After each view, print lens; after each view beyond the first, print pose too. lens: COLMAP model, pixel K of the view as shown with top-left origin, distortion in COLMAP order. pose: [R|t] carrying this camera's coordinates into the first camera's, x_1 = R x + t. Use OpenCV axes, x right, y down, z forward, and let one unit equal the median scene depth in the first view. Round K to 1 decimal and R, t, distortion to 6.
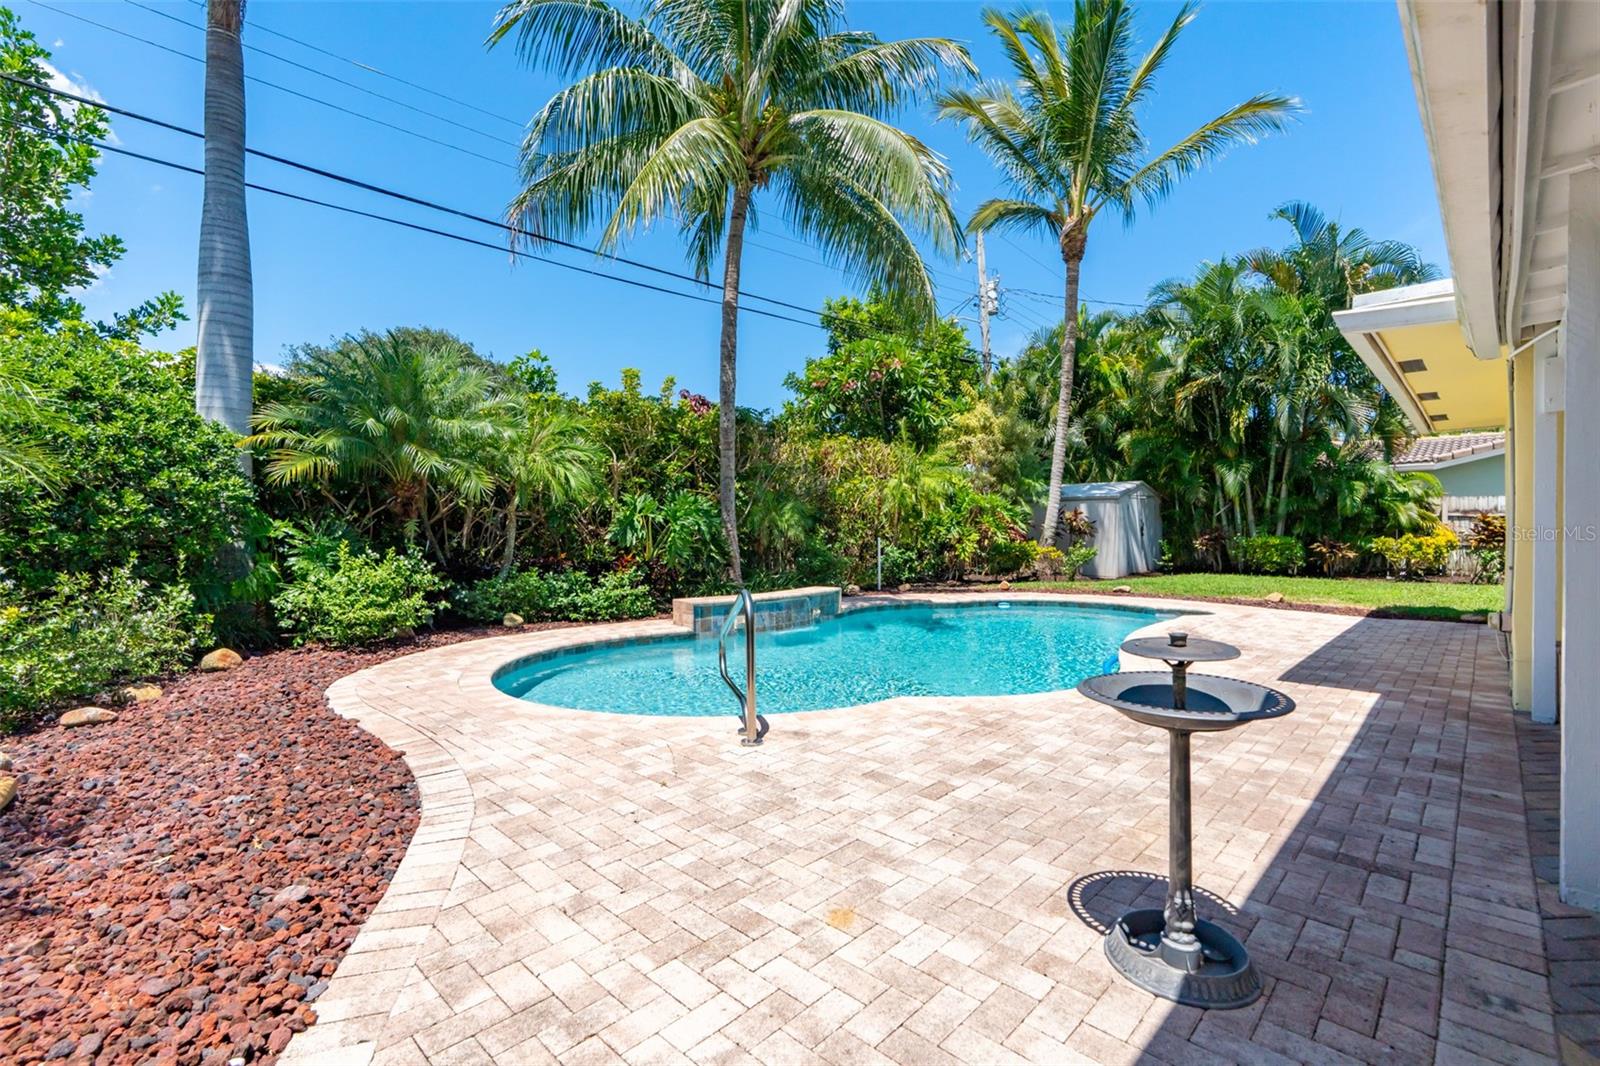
lens RADIAL K [[721.5, 0, 795.9], [0, 721.5, 532.3], [0, 0, 1]] dist [-0.003344, 0.000556]
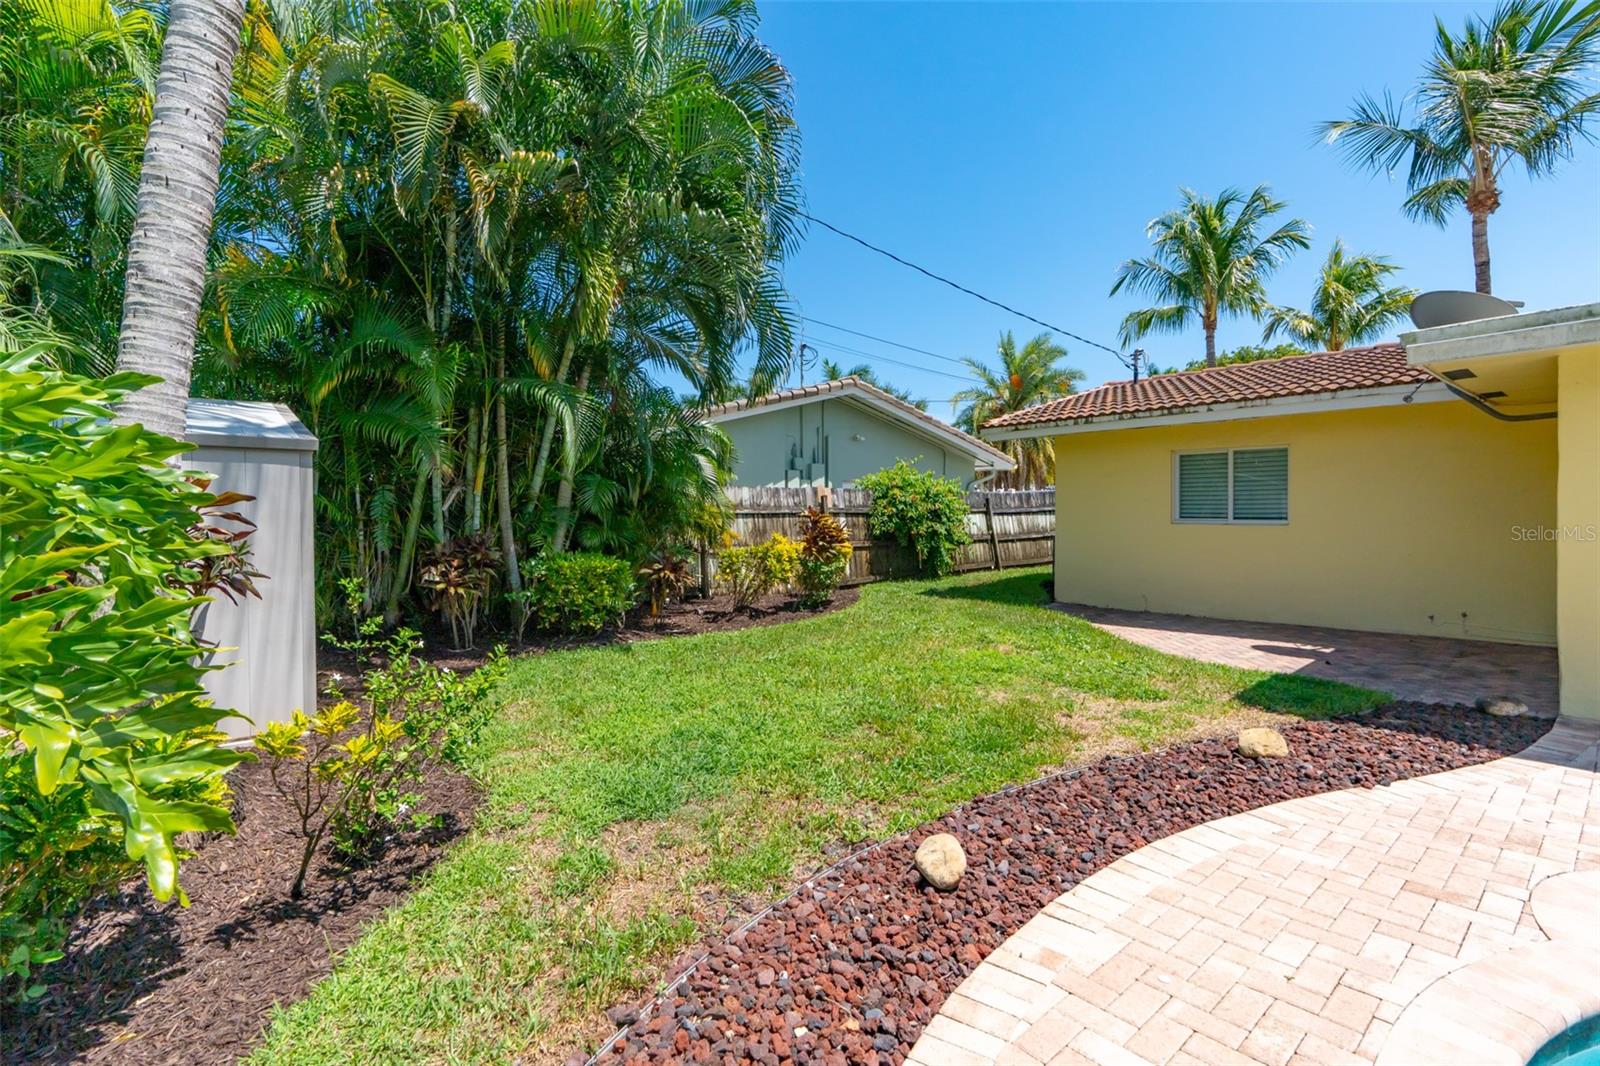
lens RADIAL K [[740.6, 0, 795.0], [0, 740.6, 519.2], [0, 0, 1]] dist [-0.003632, 0.000128]
pose [[0.092363, -0.011397, 0.995660, 0.229369], [0.011872, 0.999876, 0.010344, -0.027581], [-0.995655, 0.010865, 0.092487, 1.026366]]
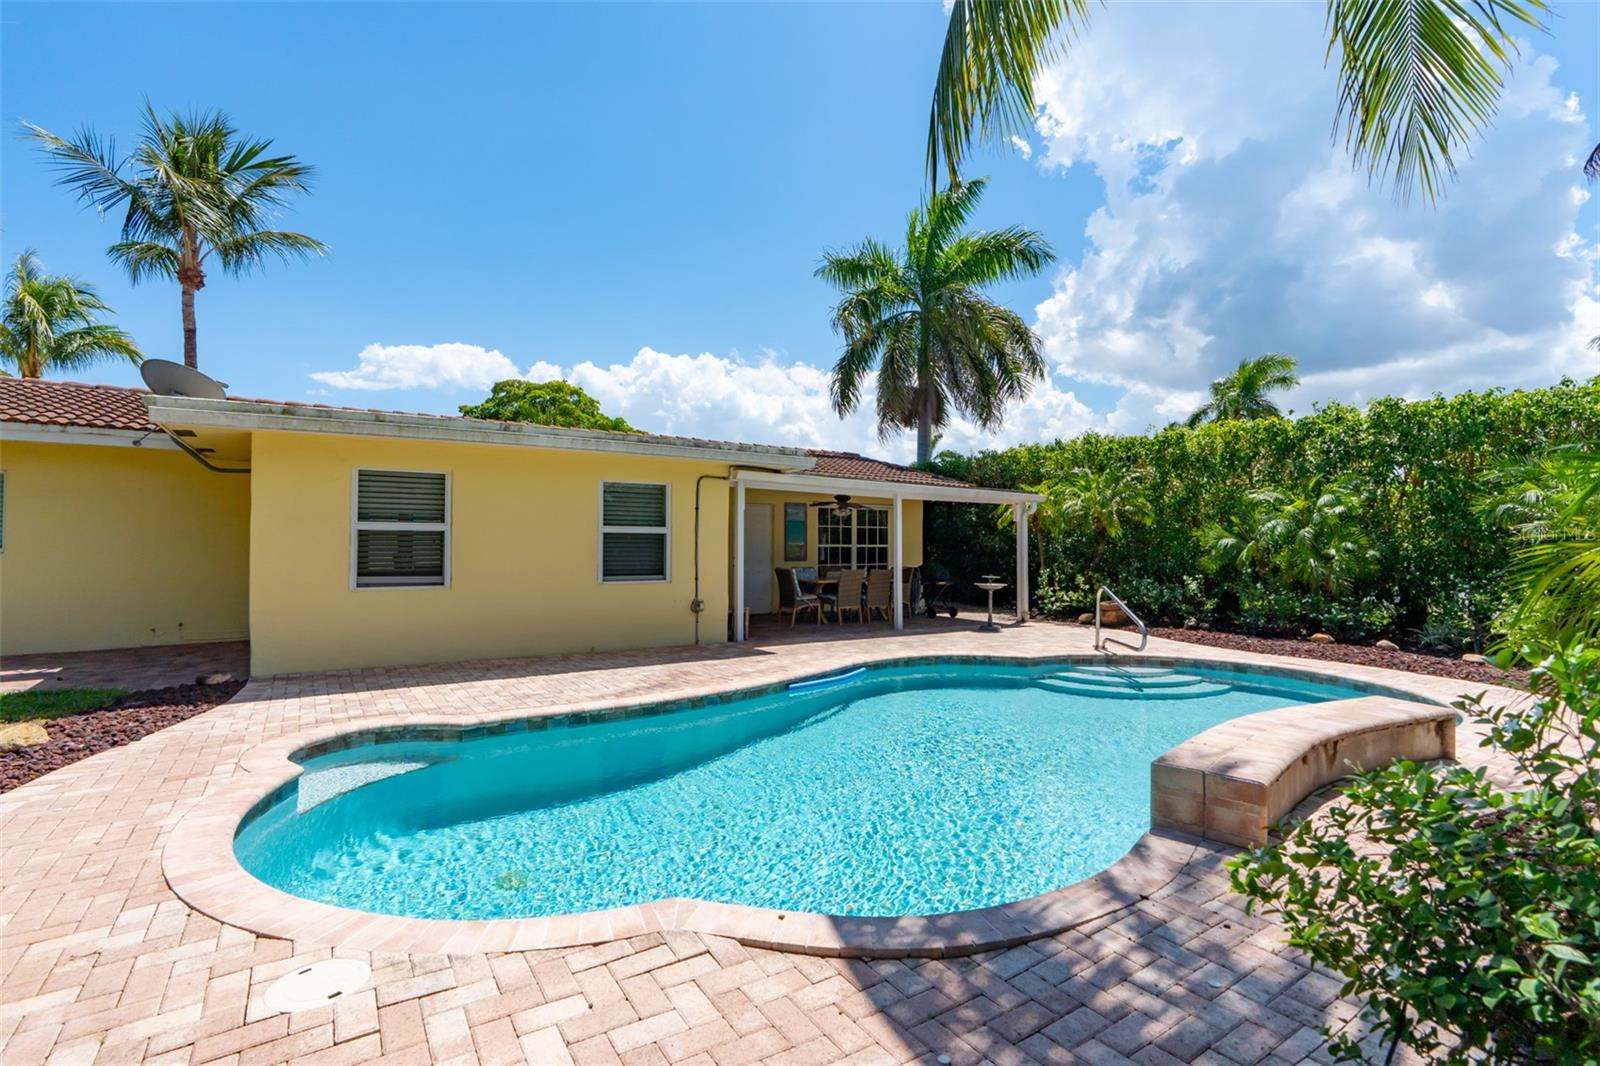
lens RADIAL K [[733.6, 0, 800.0], [0, 733.6, 533.0], [0, 0, 1]] dist [0.001986, 0.001007]
pose [[-0.977658, 0.002457, 0.210189, 0.118859], [0.000351, 0.999949, -0.010060, -0.020918], [-0.210203, -0.009762, -0.977609, 1.127972]]
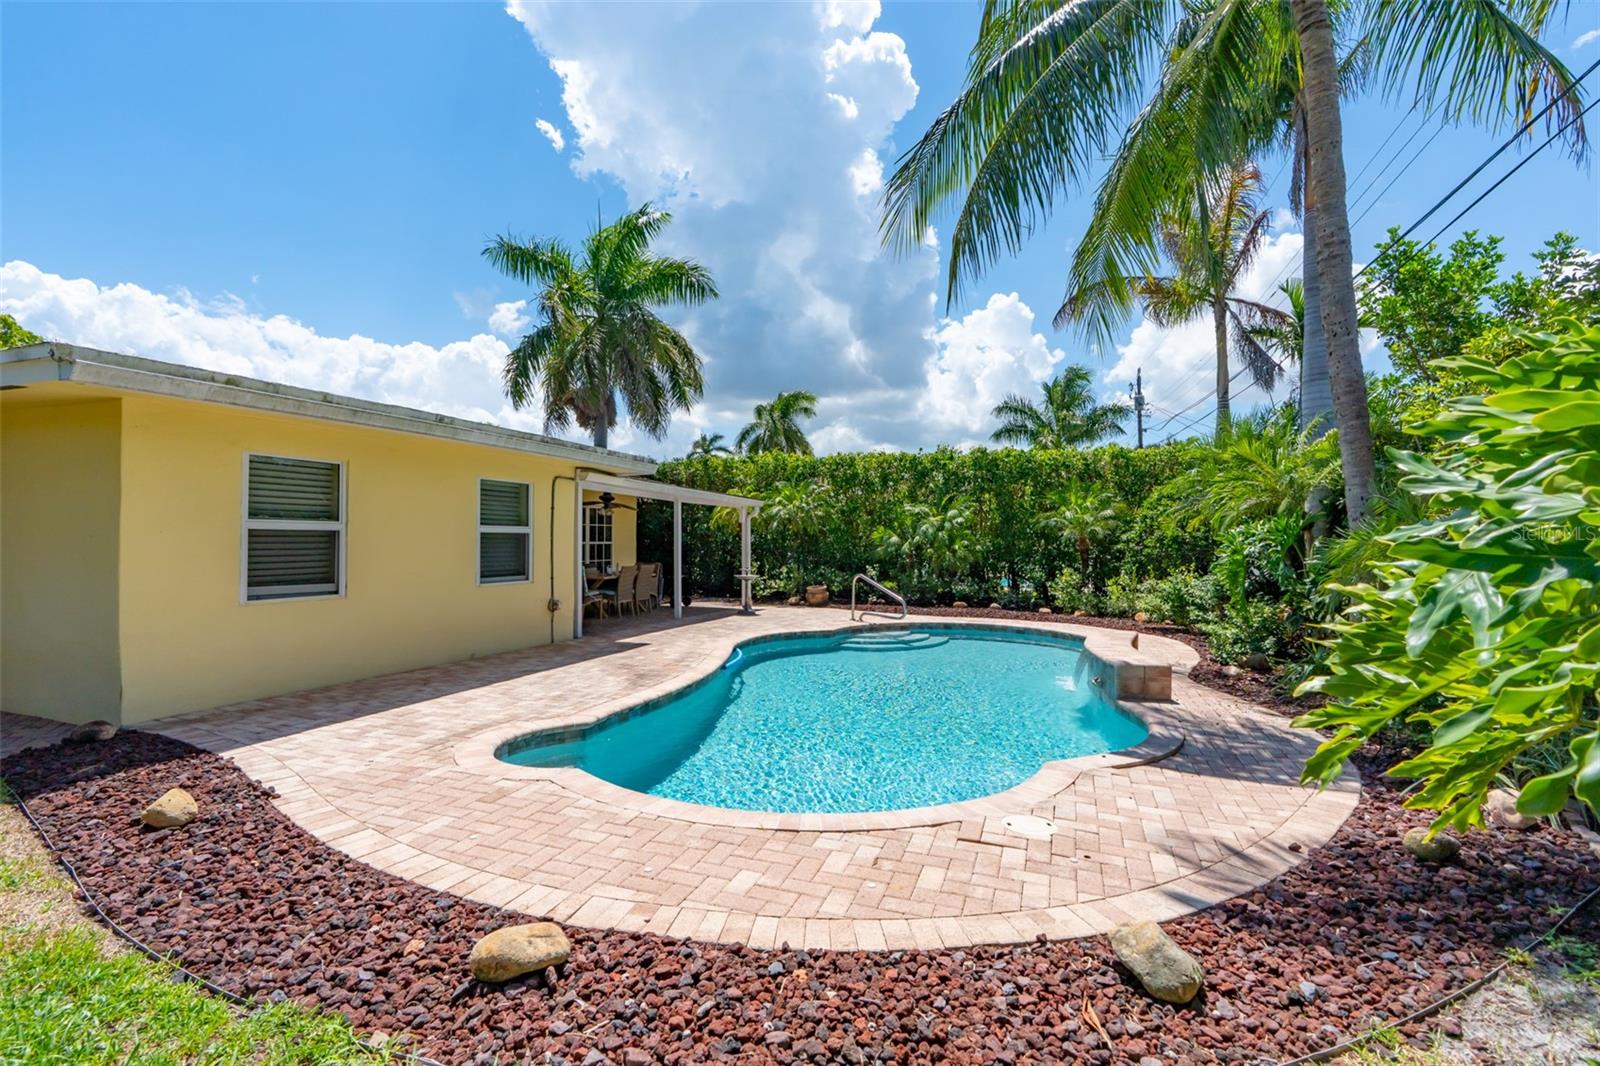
lens RADIAL K [[723.9, 0, 800.0], [0, 723.9, 533.0], [0, 0, 1]] dist [-0.023591, -0.000083]
pose [[-0.911107, -0.005236, -0.412137, 0.467121], [-0.005211, 0.999986, -0.001185, -0.028792], [0.412137, 0.001068, -0.911121, 1.199713]]
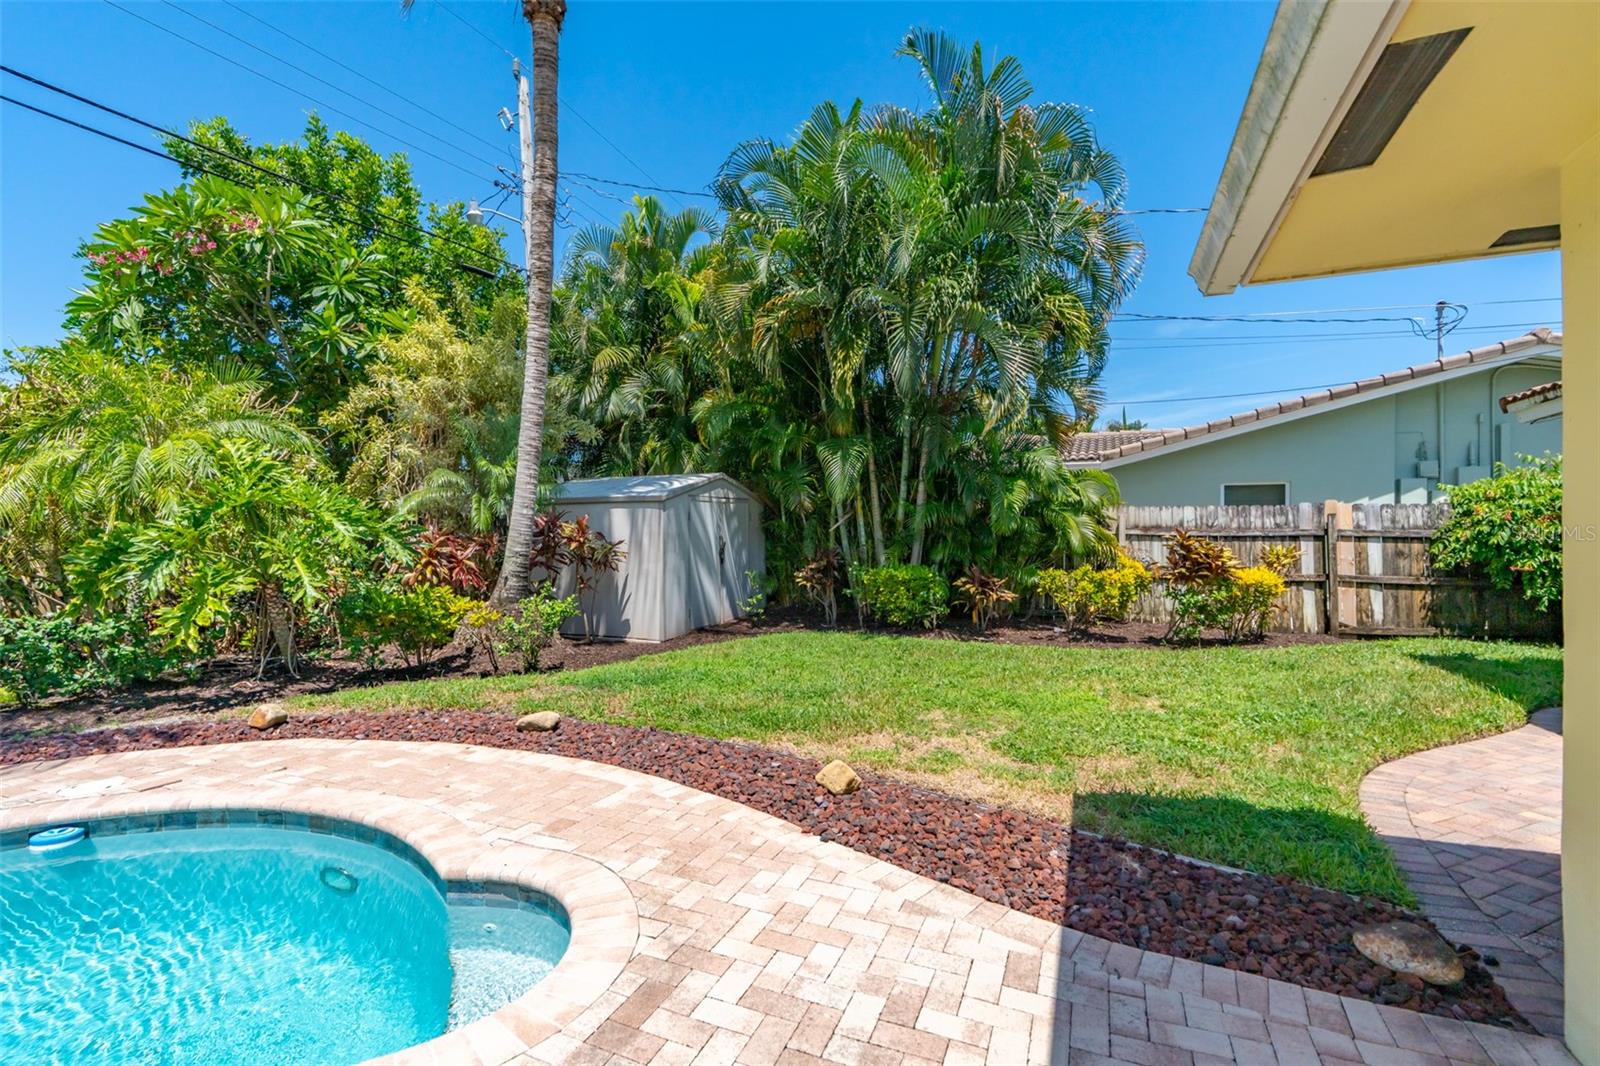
lens RADIAL K [[721.5, 0, 795.9], [0, 721.5, 532.3], [0, 0, 1]] dist [-0.003344, 0.000556]
pose [[0.931840, 0.002967, 0.362856, 0.442353], [-0.000103, 0.999969, -0.007912, -0.023438], [-0.362868, 0.007335, 0.931812, 0.575585]]
